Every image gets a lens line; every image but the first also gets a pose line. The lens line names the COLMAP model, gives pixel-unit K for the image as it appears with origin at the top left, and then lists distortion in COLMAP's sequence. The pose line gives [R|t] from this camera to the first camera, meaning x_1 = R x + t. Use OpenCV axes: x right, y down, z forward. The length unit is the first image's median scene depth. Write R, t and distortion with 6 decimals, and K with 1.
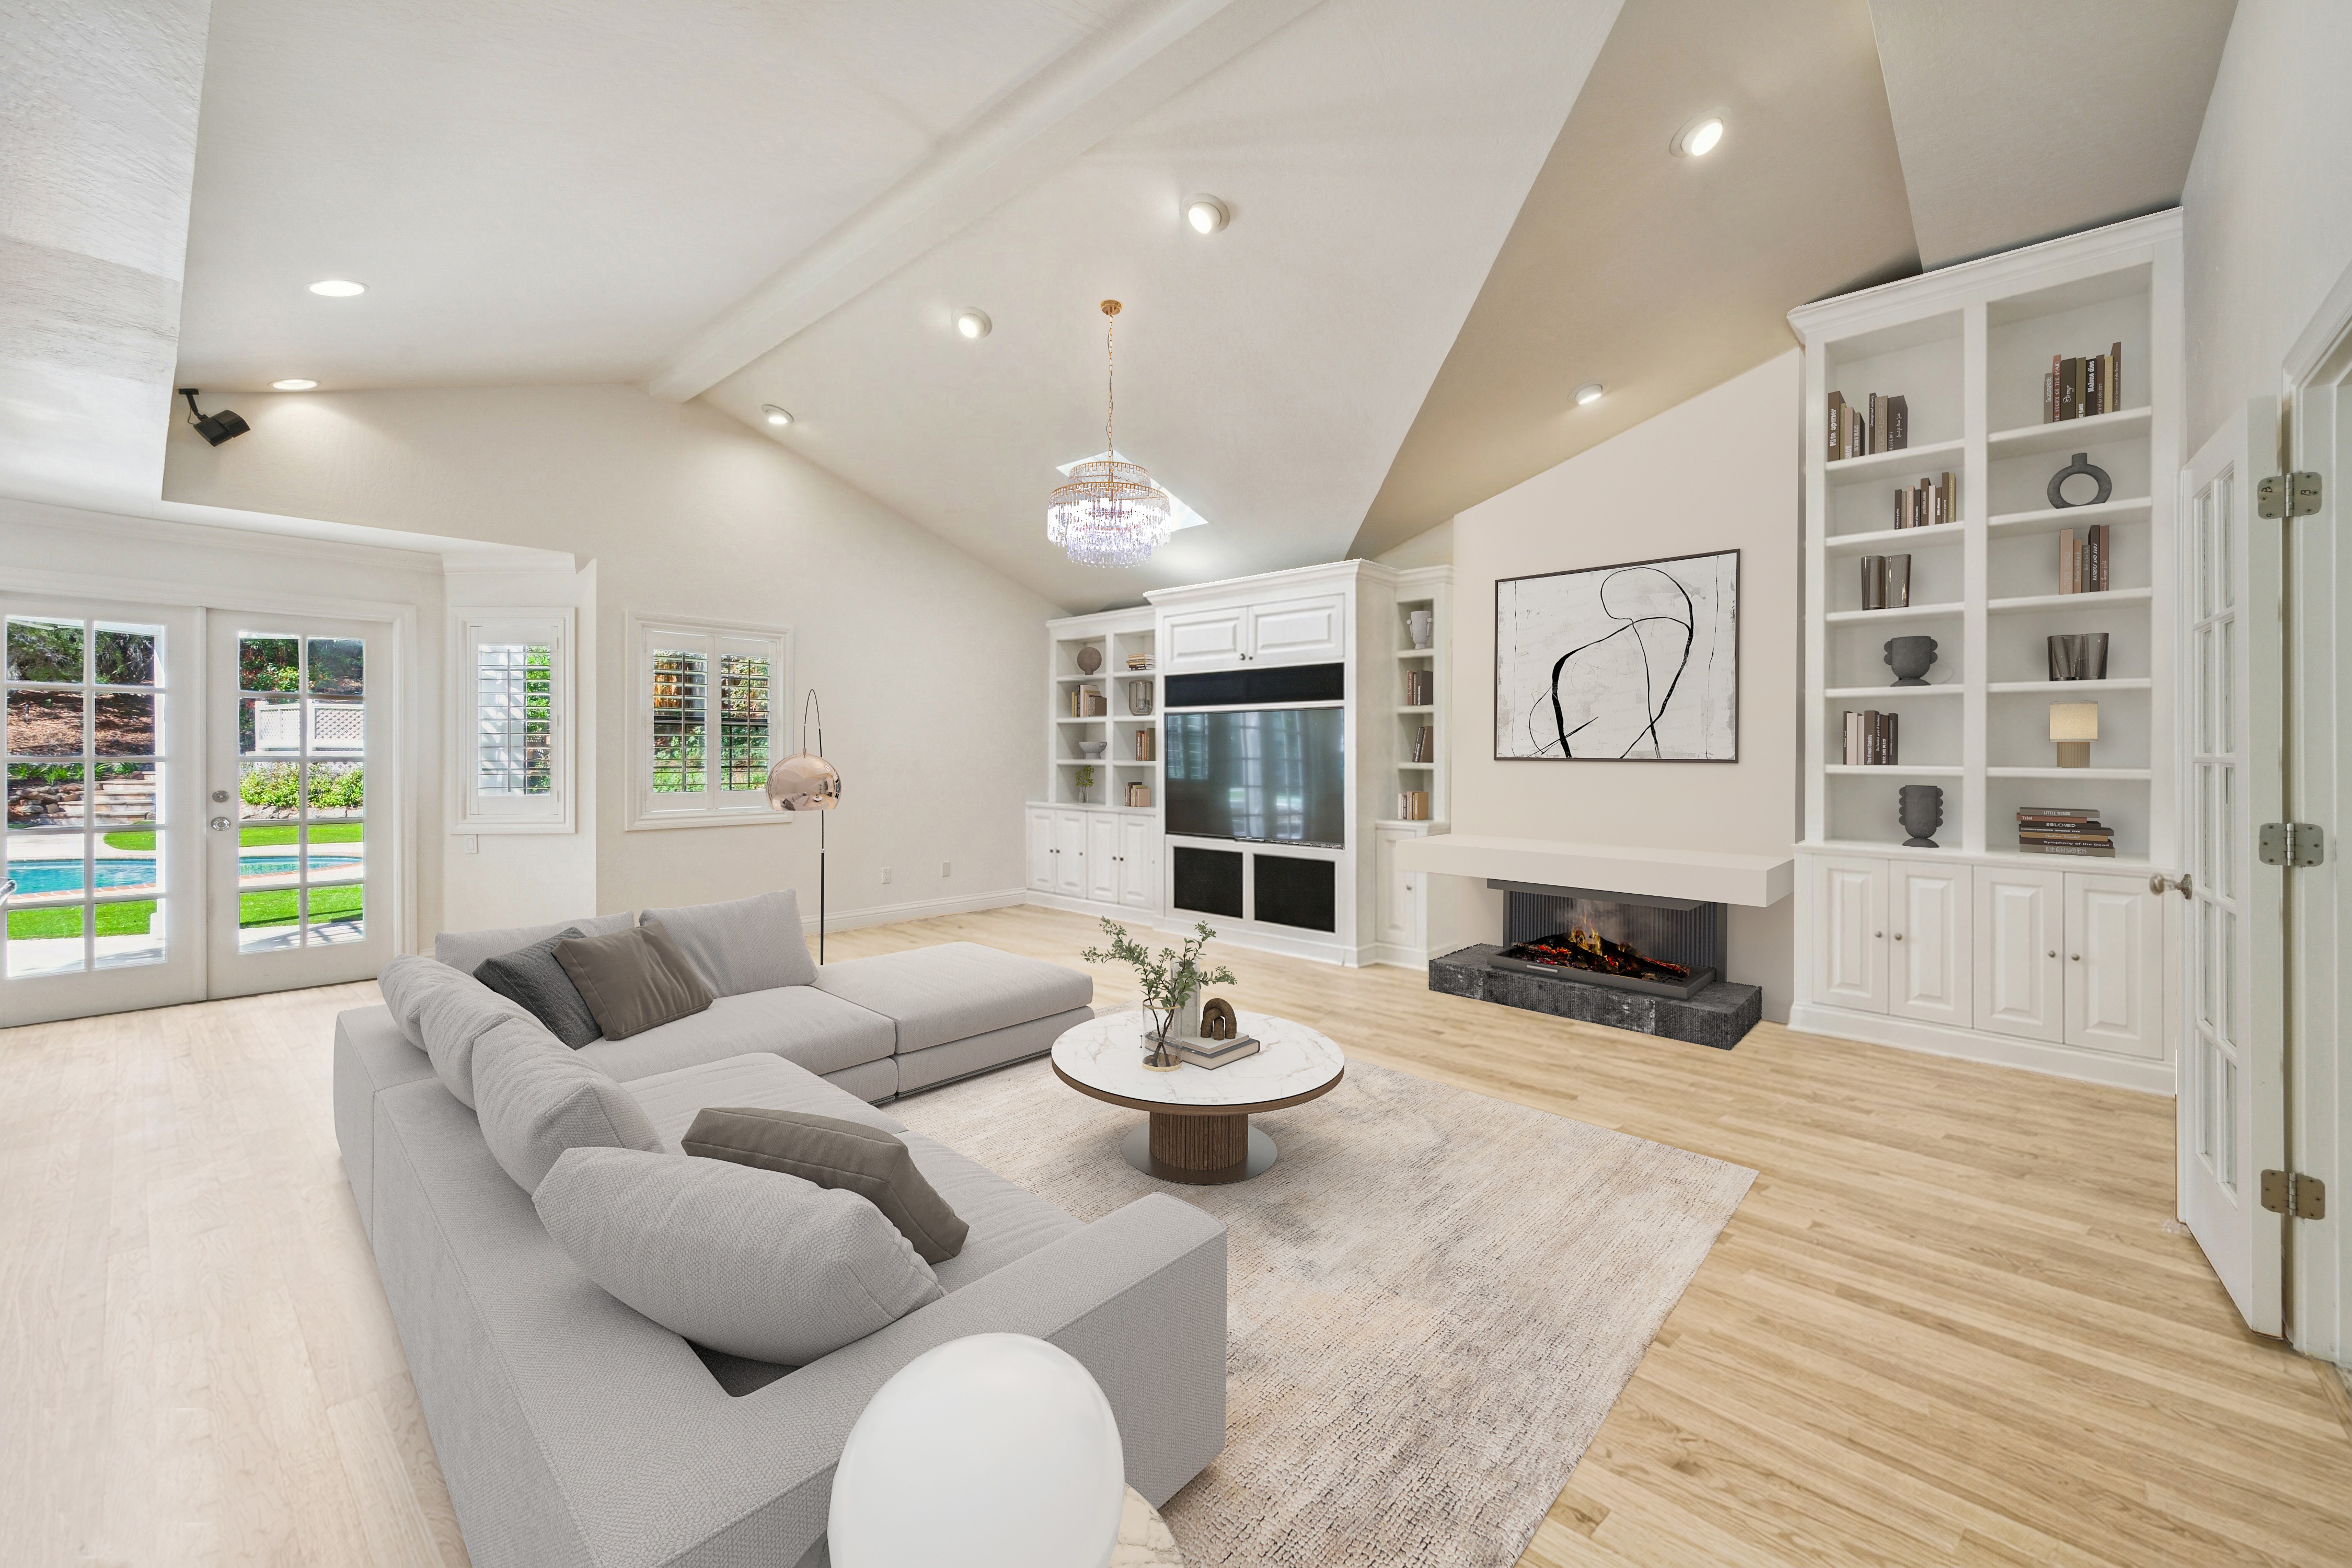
lens RADIAL K [[935.1, 0, 1177.4], [0, 935.1, 766.9], [0, 0, 1]] dist [0.001113, -0.000104]
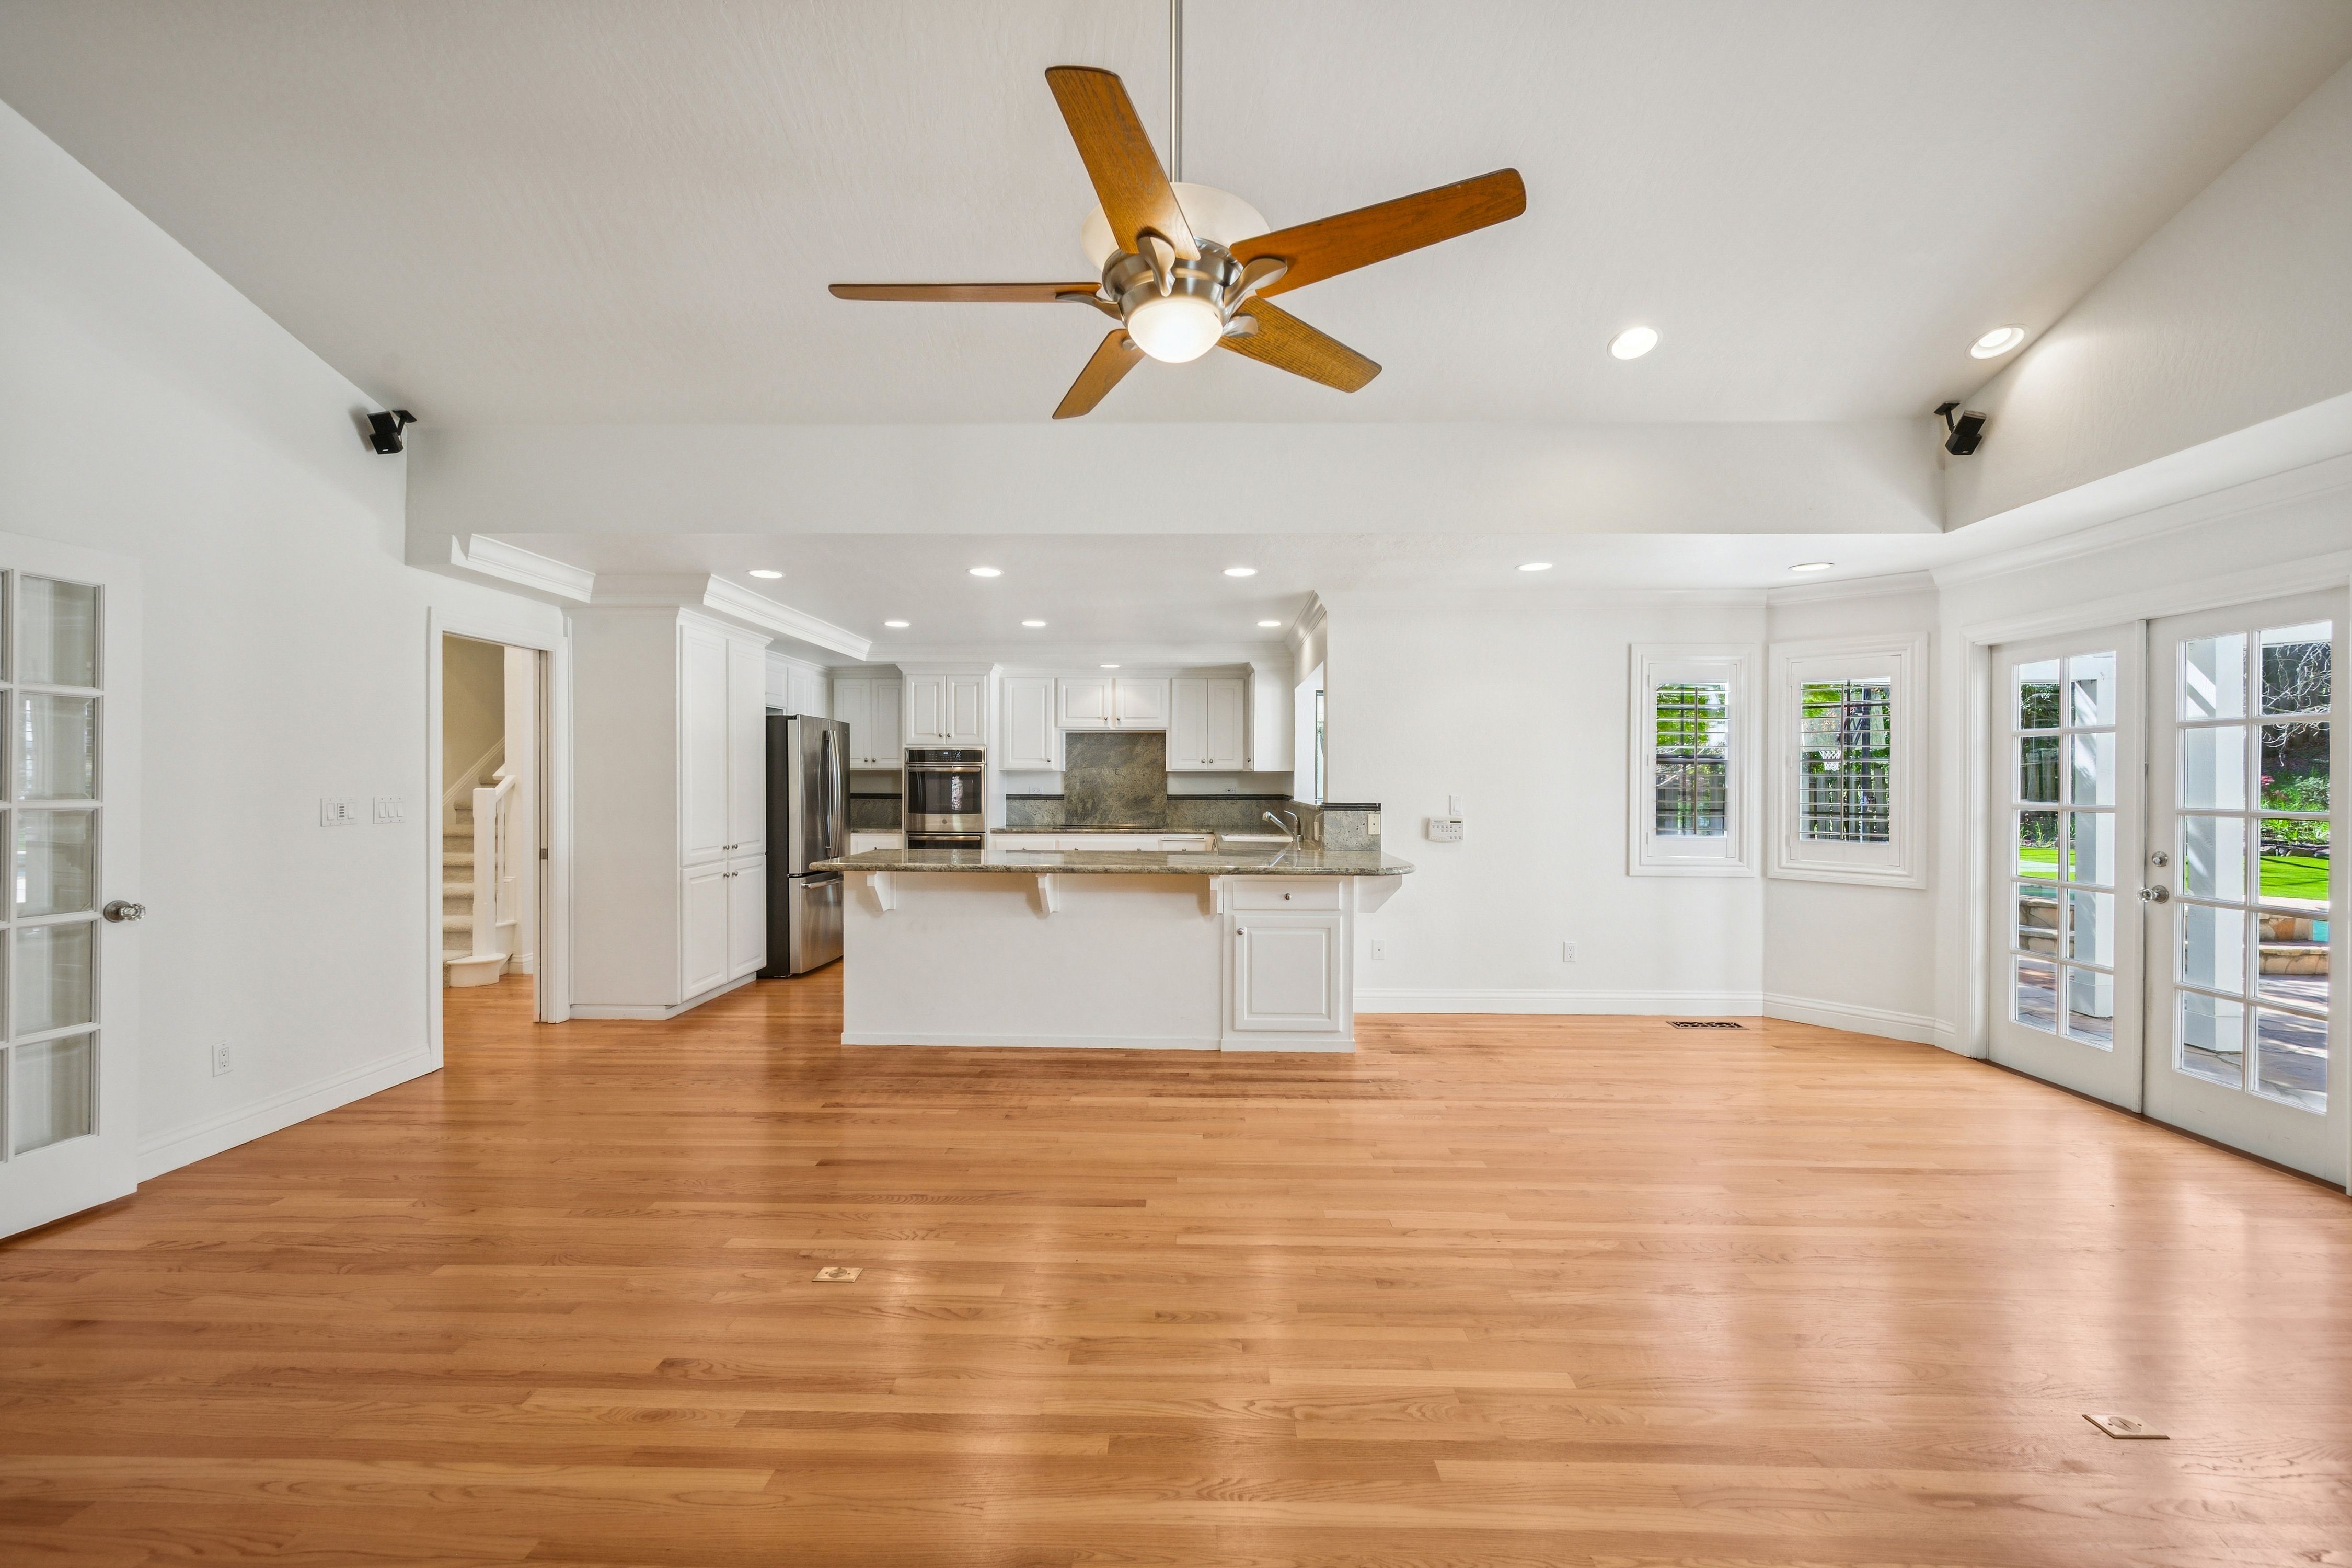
lens RADIAL K [[944.0, 0, 1176.0], [0, 944.0, 784.0], [0, 0, 1]] dist [0.000980, 0.000028]
pose [[-0.761046, -0.010166, -0.648619, 0.102330], [-0.025001, 0.999594, 0.013667, -0.021308], [0.648216, 0.026618, -0.760991, 1.064057]]
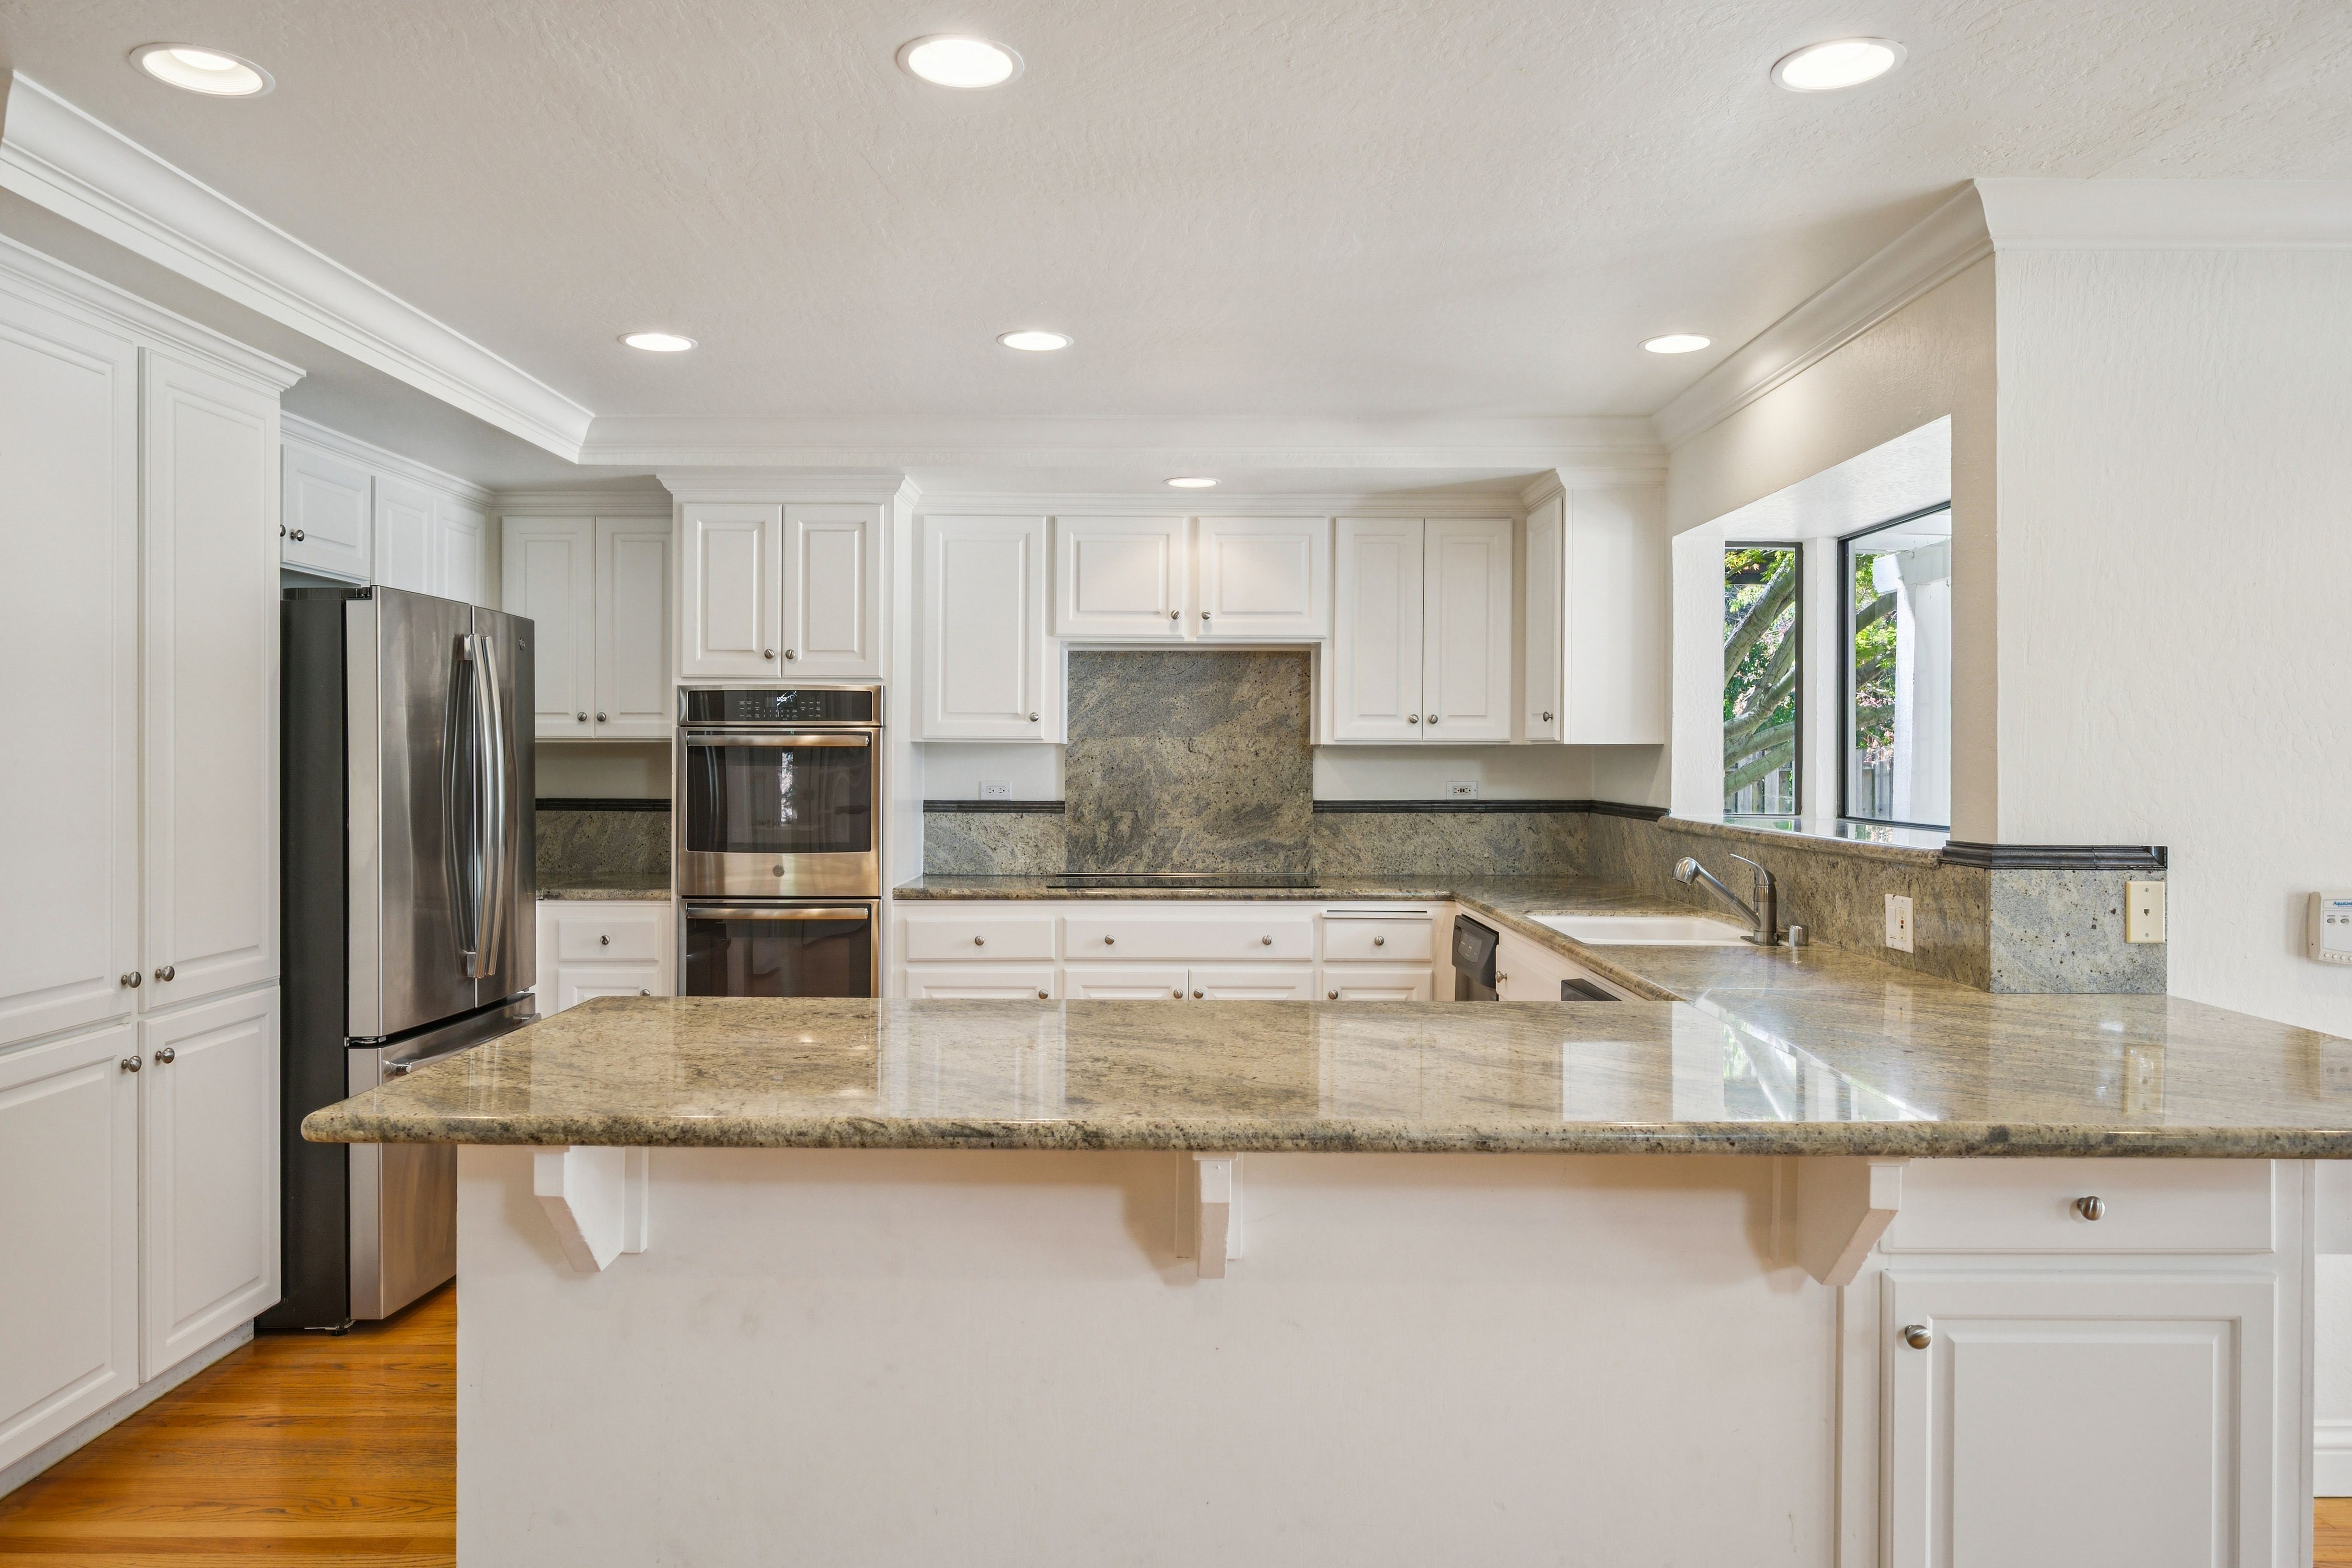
lens RADIAL K [[1588.0, 0, 1176.6], [0, 1588.0, 752.0], [0, 0, 1]] dist [-0.019047, -0.000137]
pose [[-0.743870, -0.013813, -0.668181, -0.123677], [-0.024541, 0.999677, 0.006656, -0.019982], [0.667873, 0.021349, -0.743969, 0.563390]]
